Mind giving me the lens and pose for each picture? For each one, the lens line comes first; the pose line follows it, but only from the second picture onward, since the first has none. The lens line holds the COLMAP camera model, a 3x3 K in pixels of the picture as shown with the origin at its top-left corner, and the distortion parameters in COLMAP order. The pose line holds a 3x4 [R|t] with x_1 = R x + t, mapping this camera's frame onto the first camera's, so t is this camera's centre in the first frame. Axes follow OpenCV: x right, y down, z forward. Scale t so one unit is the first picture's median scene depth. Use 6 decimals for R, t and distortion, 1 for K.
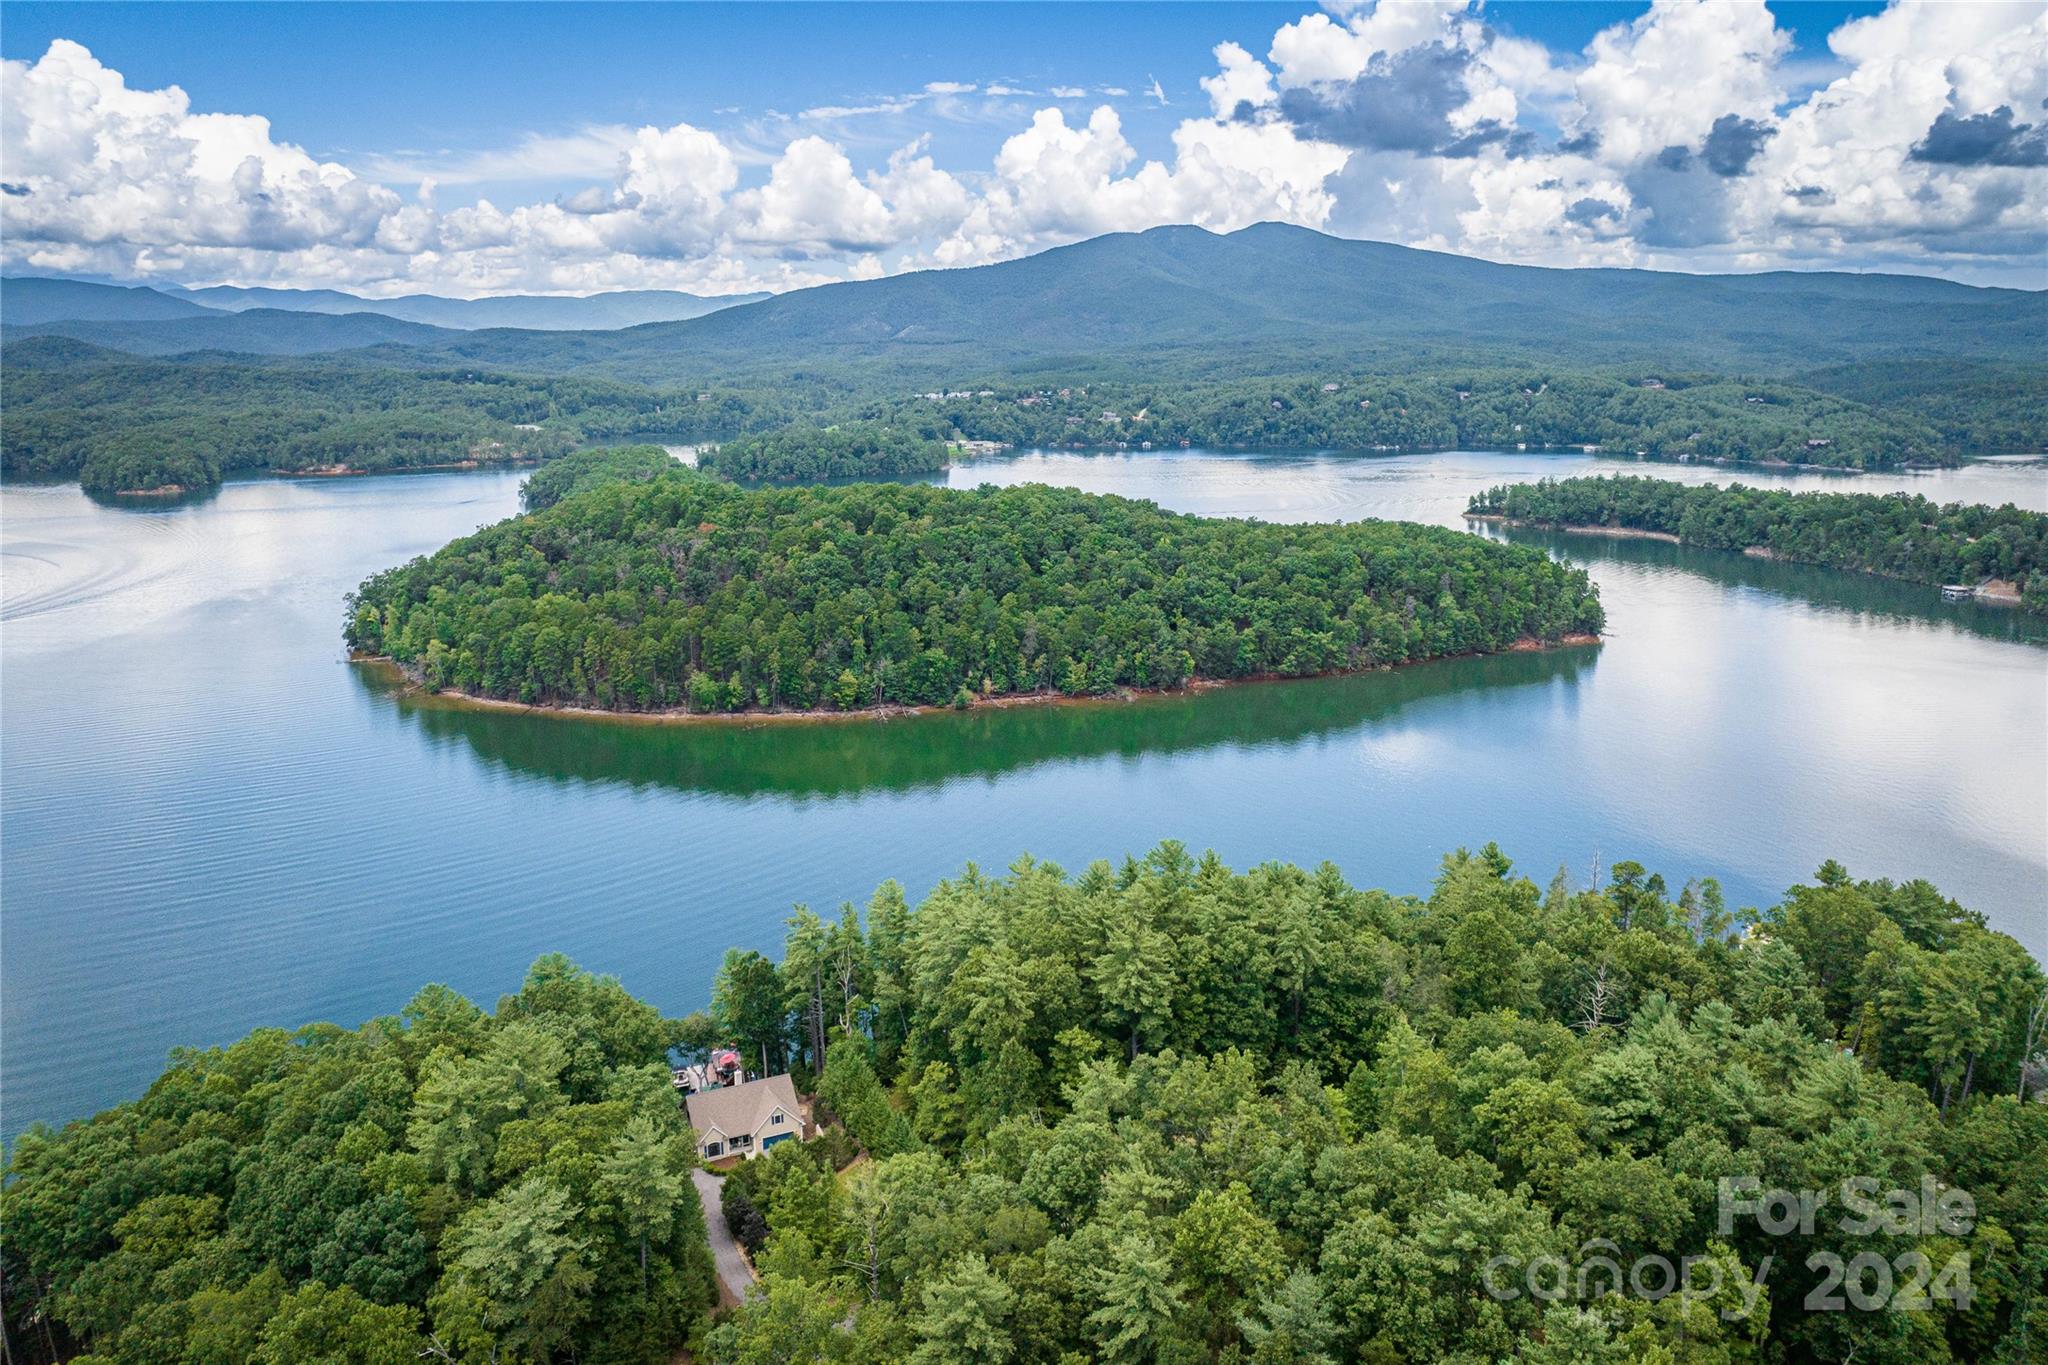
lens RADIAL K [[1460.5, 0, 1028.8], [0, 1460.5, 633.8], [0, 0, 1]] dist [-0.018707, -0.027798]
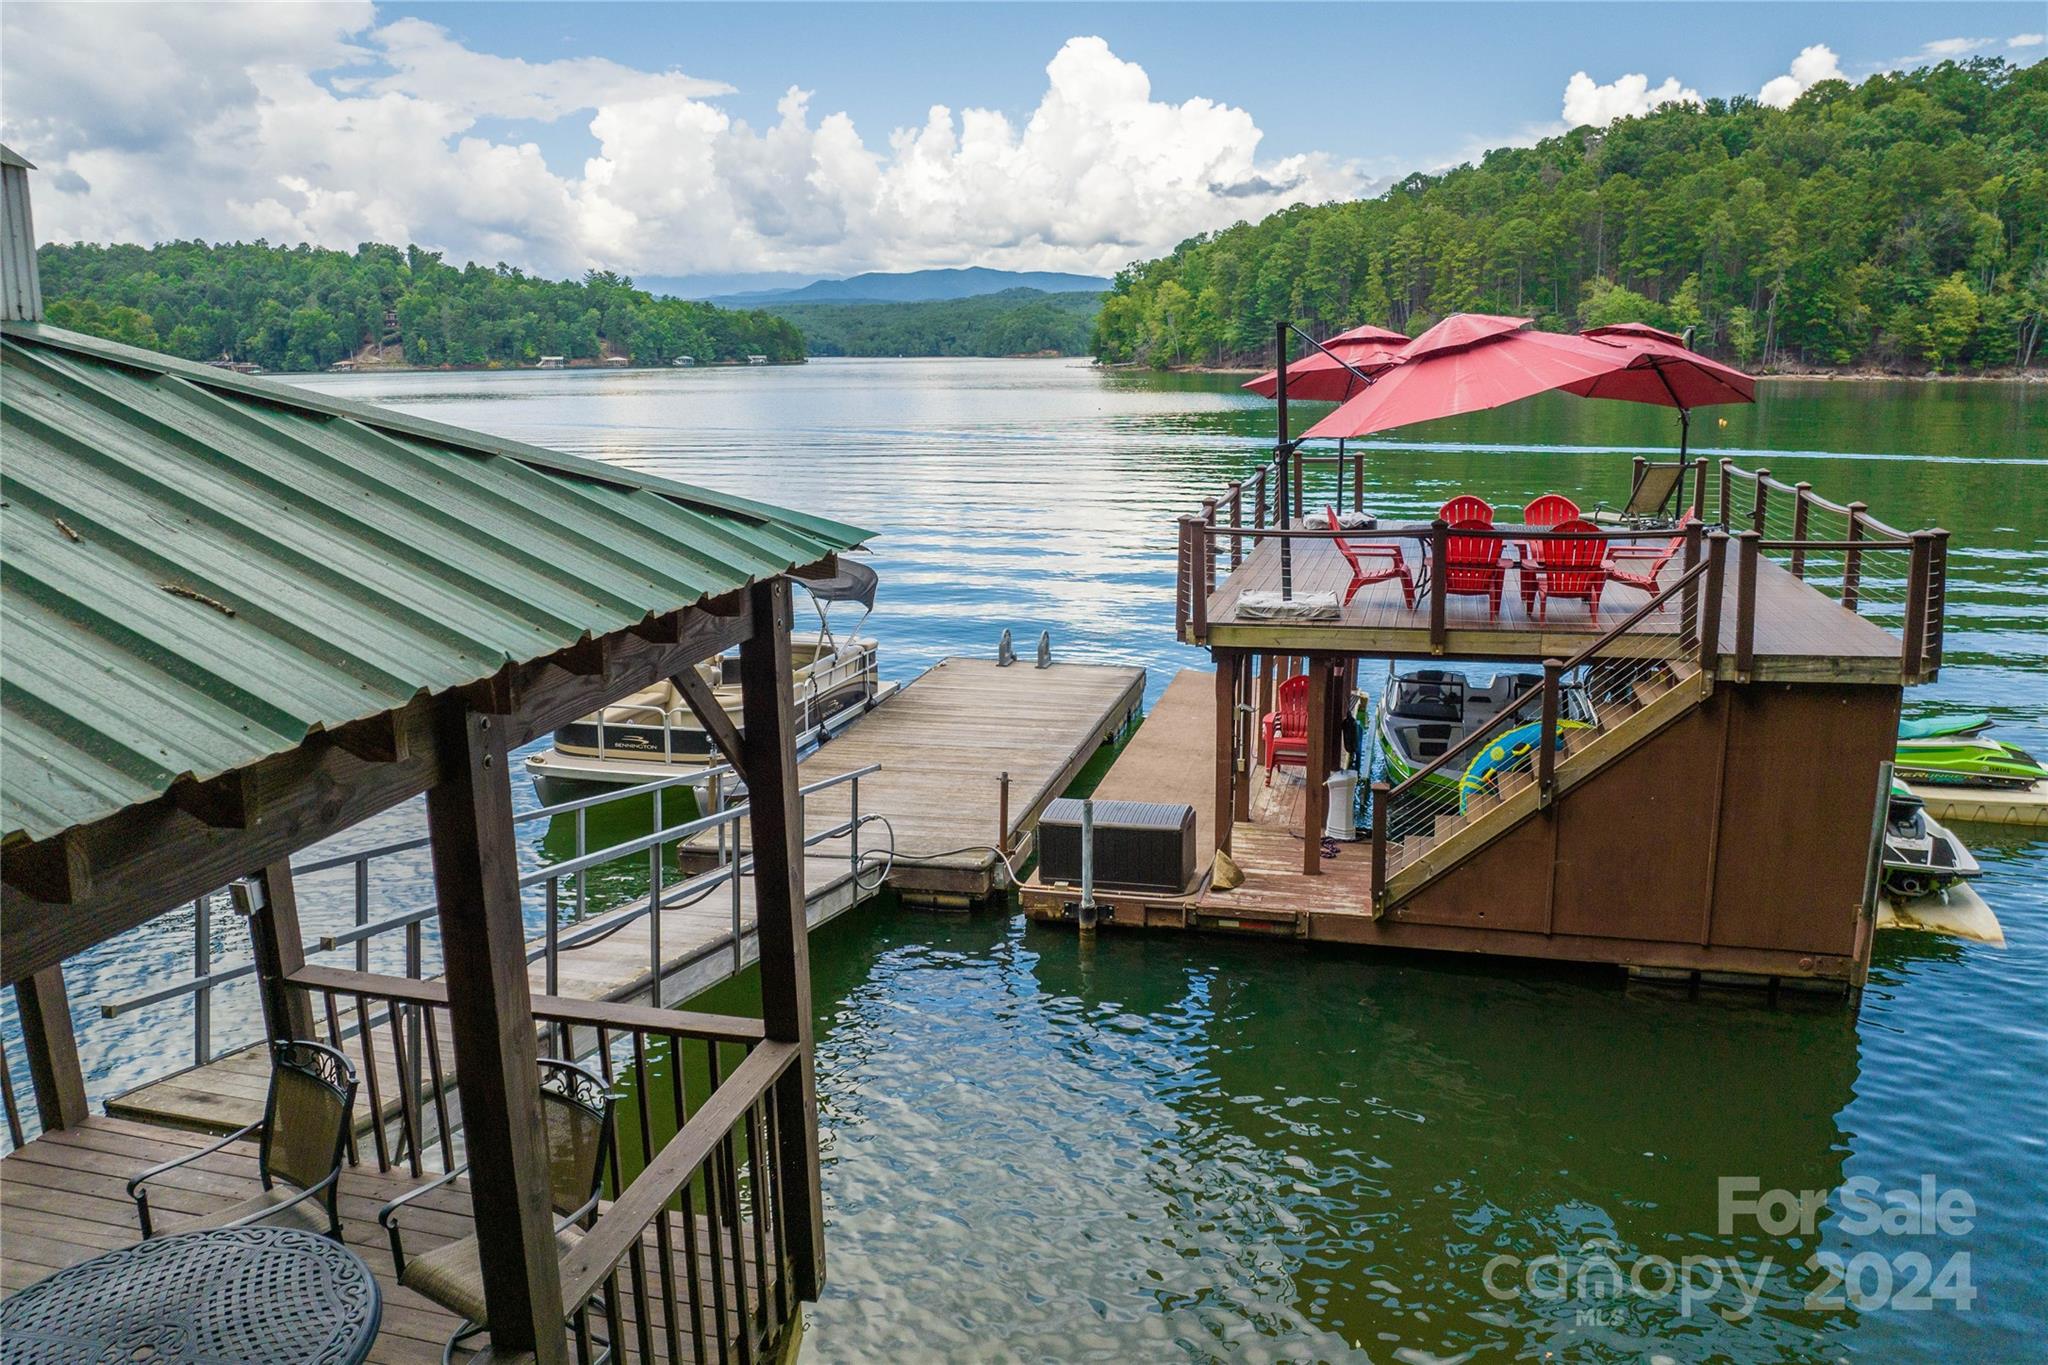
lens RADIAL K [[1410.4, 0, 1028.5], [0, 1410.4, 734.6], [0, 0, 1]] dist [-0.035794, 0.002772]
pose [[0.815118, 0.141332, -0.561790, -0.093077], [-0.111229, 0.989922, 0.087652, 0.148486], [0.568516, -0.008959, 0.822624, 0.466363]]
